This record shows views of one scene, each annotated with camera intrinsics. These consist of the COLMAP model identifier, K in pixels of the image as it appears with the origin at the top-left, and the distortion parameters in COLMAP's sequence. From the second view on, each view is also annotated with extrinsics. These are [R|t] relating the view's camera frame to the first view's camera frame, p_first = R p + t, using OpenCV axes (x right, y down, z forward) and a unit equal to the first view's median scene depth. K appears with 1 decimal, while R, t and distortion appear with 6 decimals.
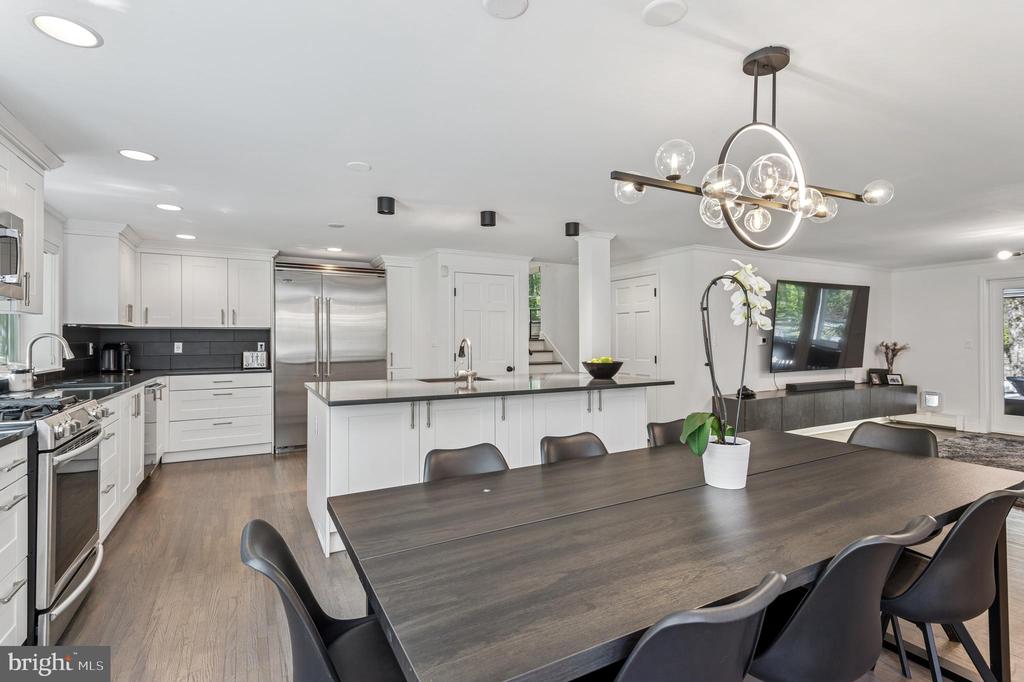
lens RADIAL K [[480.4, 0, 512.0], [0, 480.4, 341.0], [0, 0, 1]] dist [-0.000617, 0.000019]
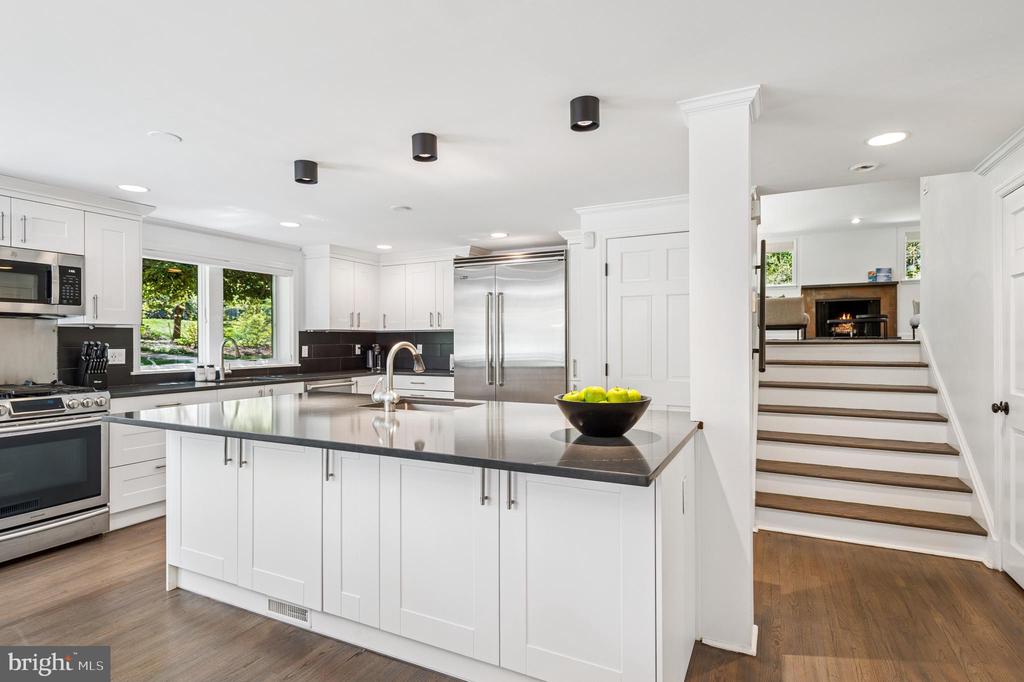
lens RADIAL K [[527.6, 0, 512.0], [0, 527.6, 341.0], [0, 0, 1]] dist [0.020085, 0.000271]
pose [[0.561044, 0.001418, -0.827785, 0.469849], [0.001218, 0.999996, 0.002539, -0.007985], [0.827785, -0.002433, 0.561040, 0.571702]]
